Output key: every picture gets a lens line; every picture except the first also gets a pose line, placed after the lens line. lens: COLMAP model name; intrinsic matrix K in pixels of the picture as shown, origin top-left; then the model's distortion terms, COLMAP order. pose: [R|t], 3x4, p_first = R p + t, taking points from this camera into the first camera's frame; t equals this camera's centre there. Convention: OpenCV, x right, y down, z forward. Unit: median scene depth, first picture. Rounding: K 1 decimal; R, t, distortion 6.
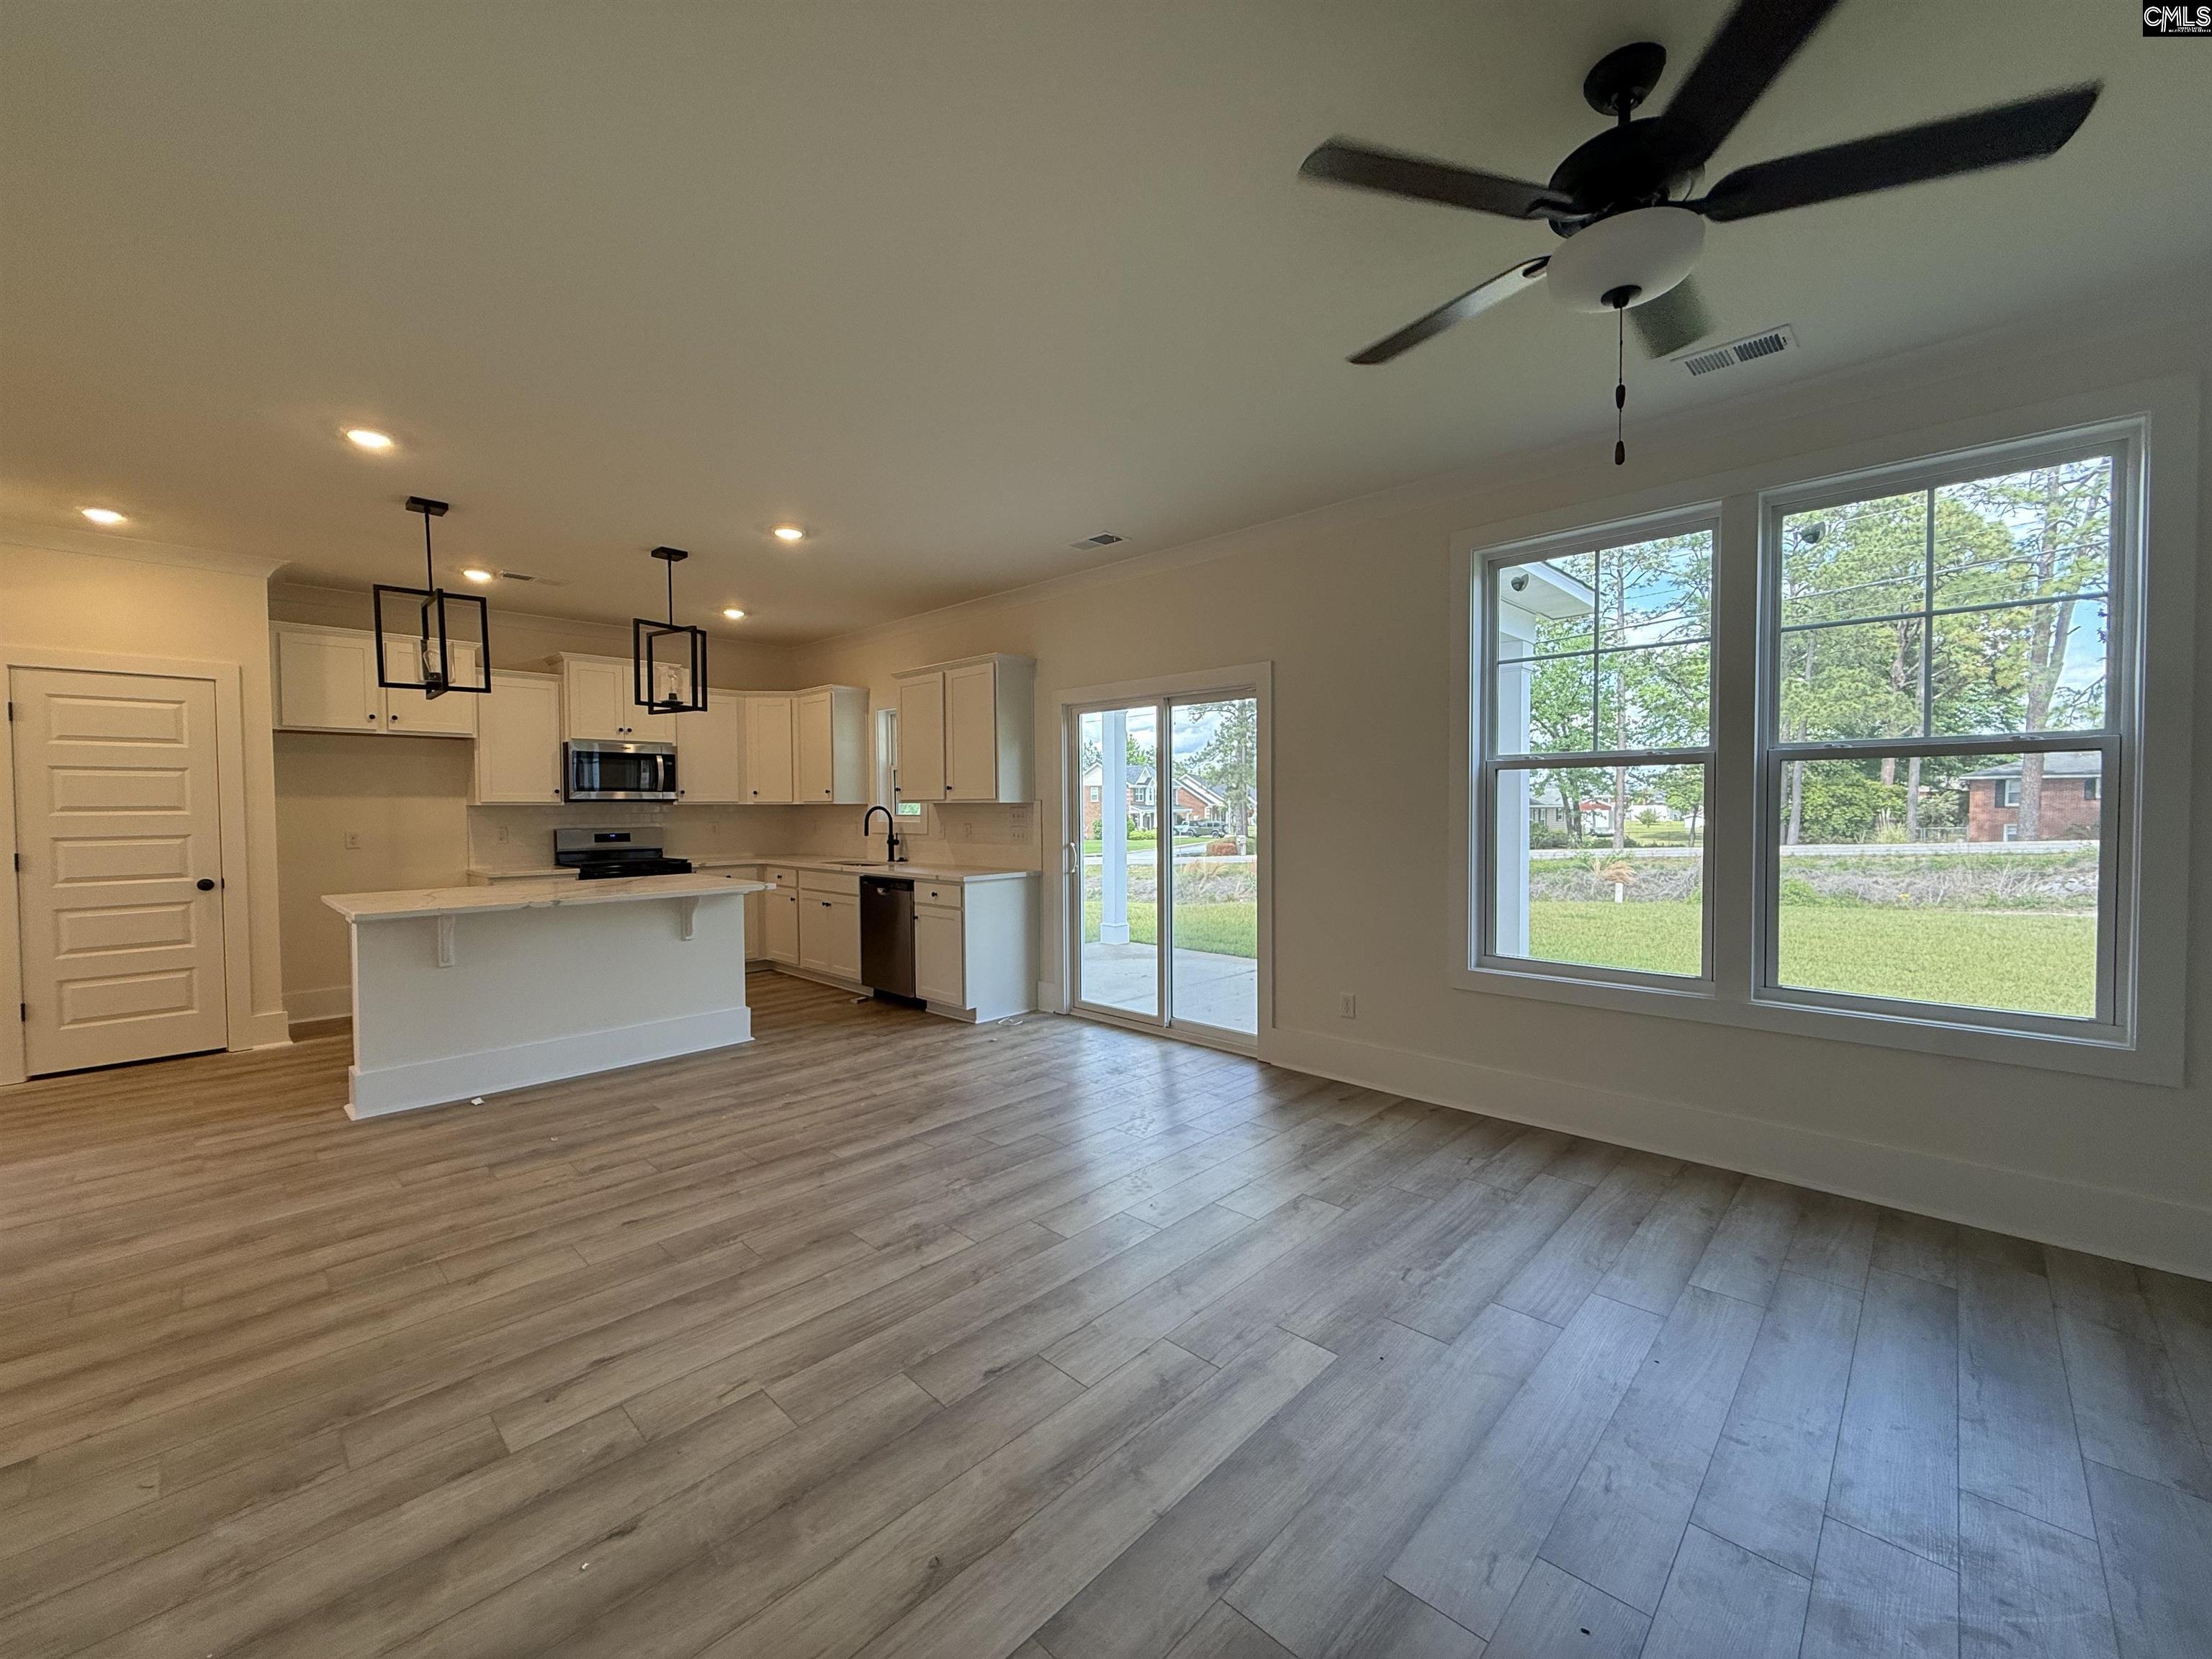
lens RADIAL K [[880.4, 0, 1099.9], [0, 880.4, 829.4], [0, 0, 1]] dist [-0.002163, 0.000071]
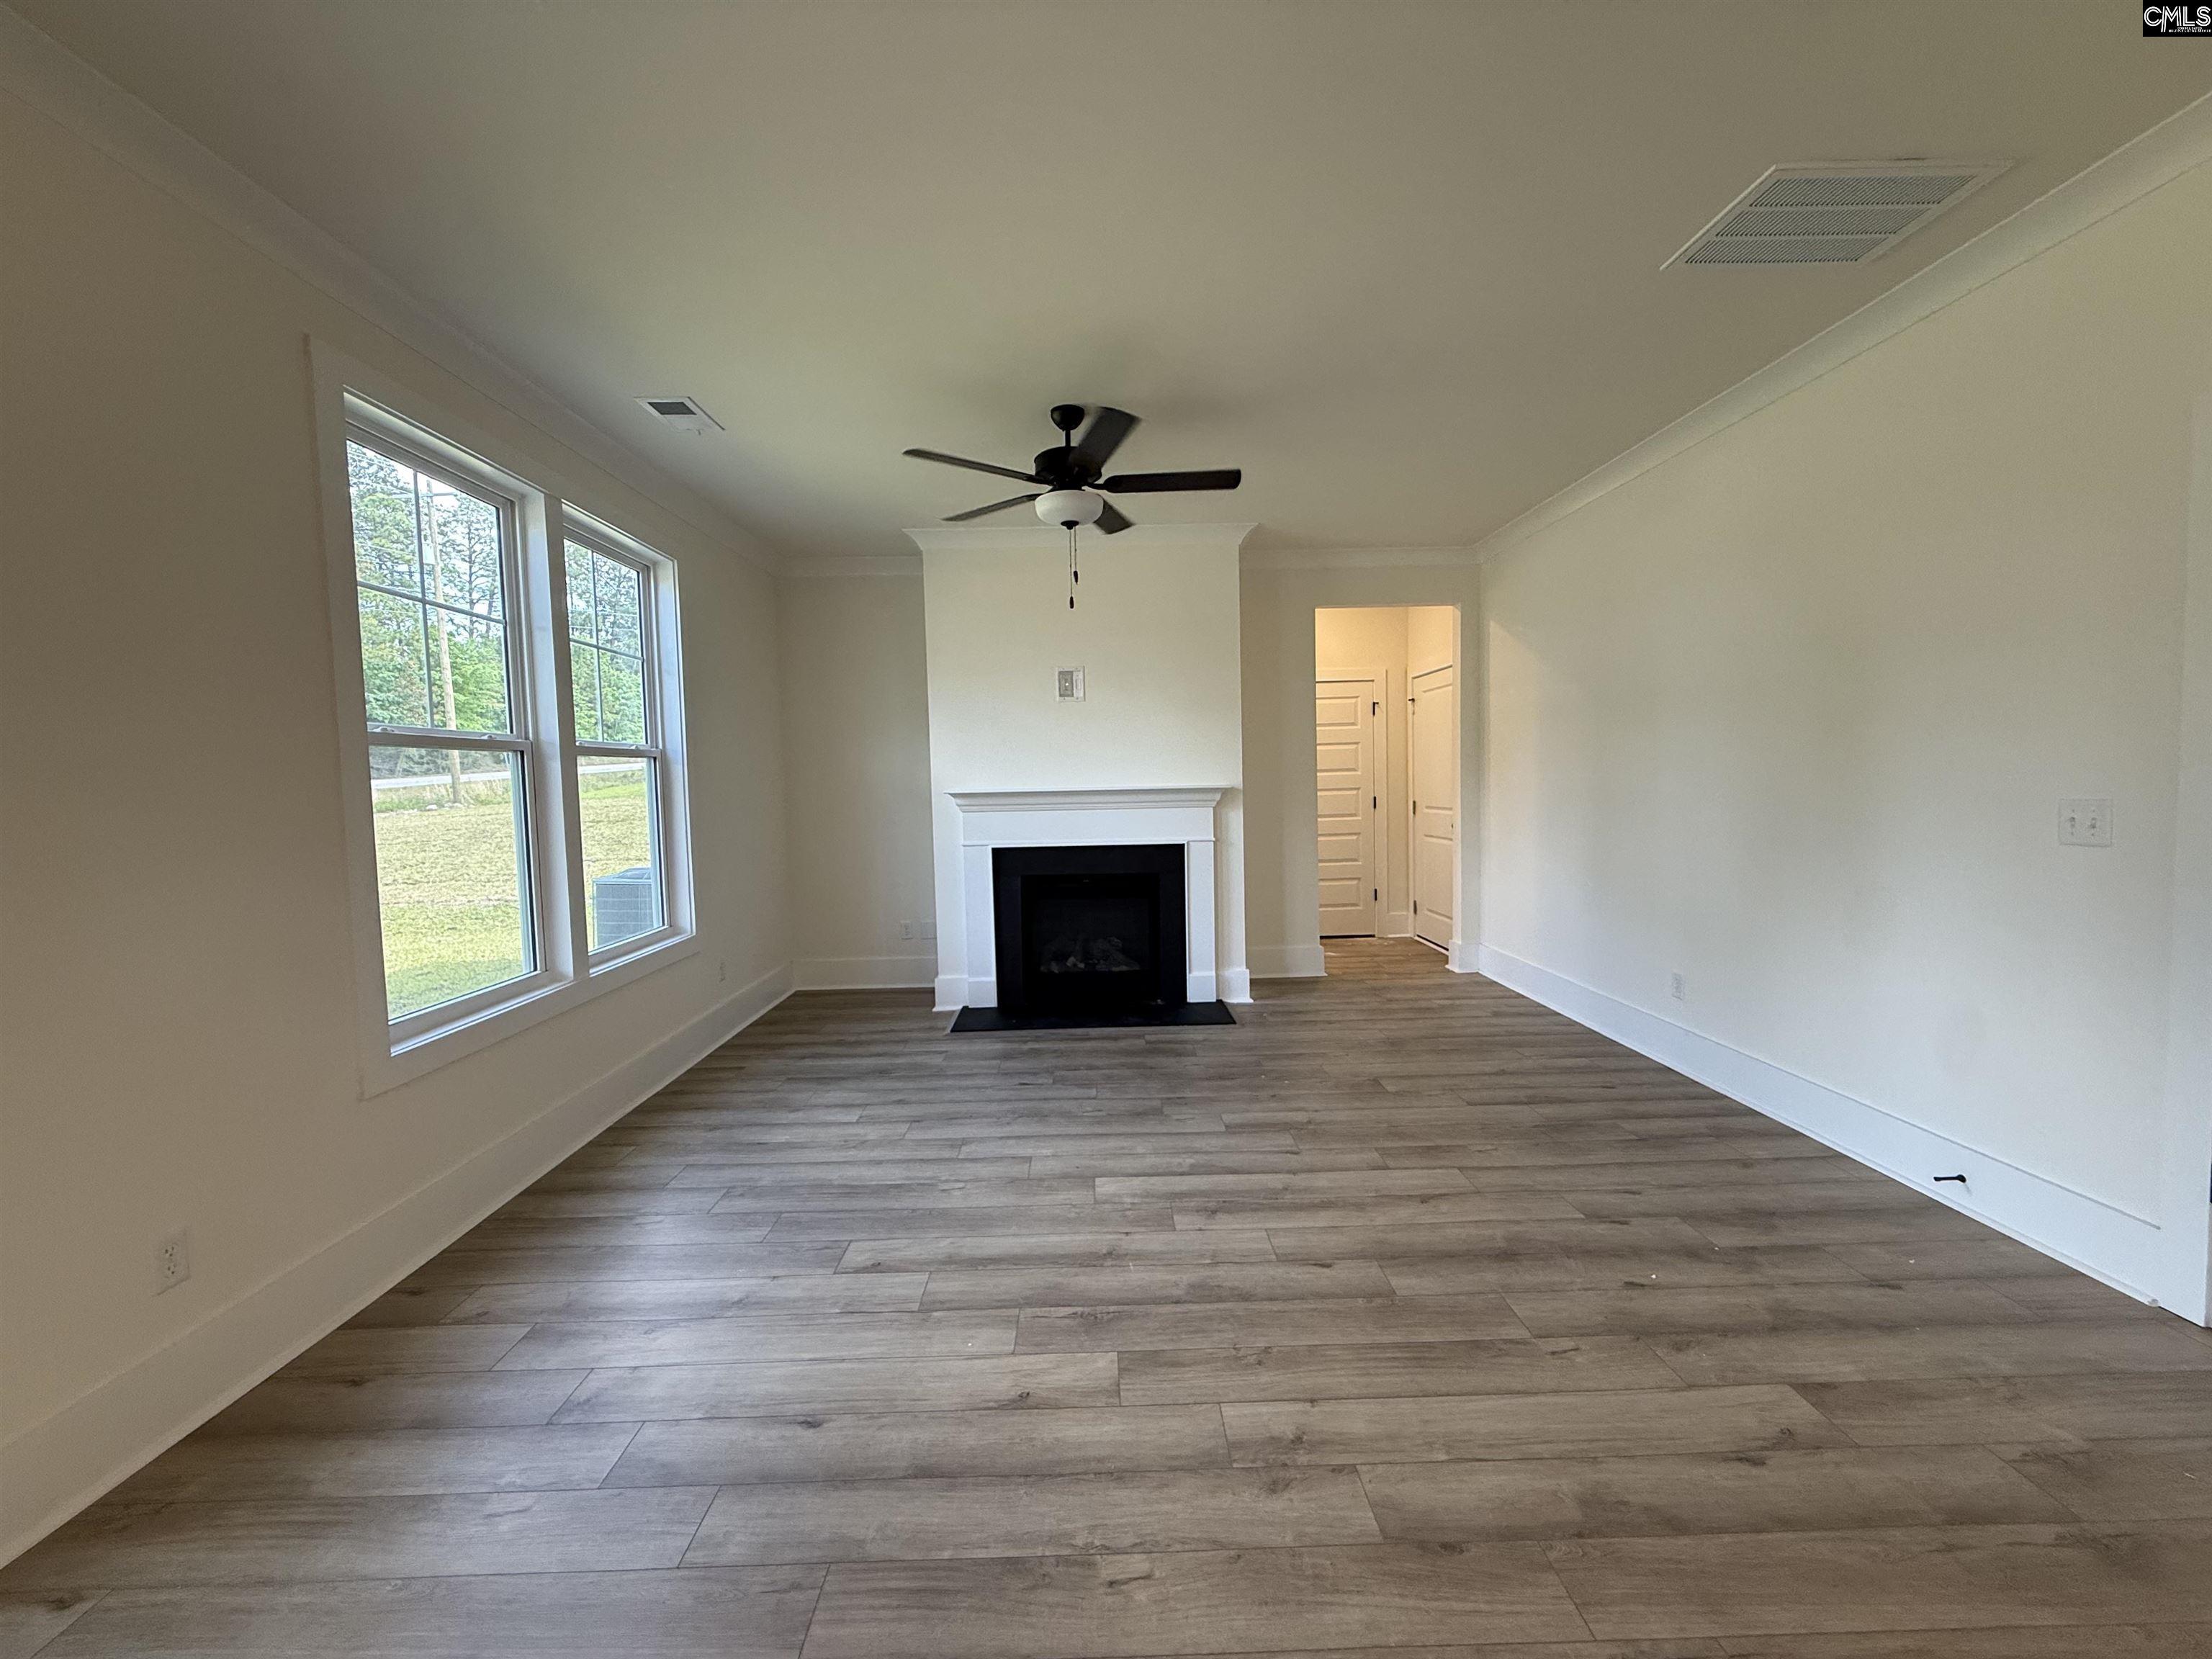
lens RADIAL K [[880.4, 0, 1099.9], [0, 880.4, 829.4], [0, 0, 1]] dist [-0.002163, 0.000071]
pose [[-0.702366, -0.016620, 0.711622, -0.668808], [0.050265, 0.996074, 0.072875, -0.043911], [-0.710039, 0.086954, -0.698773, 1.808608]]
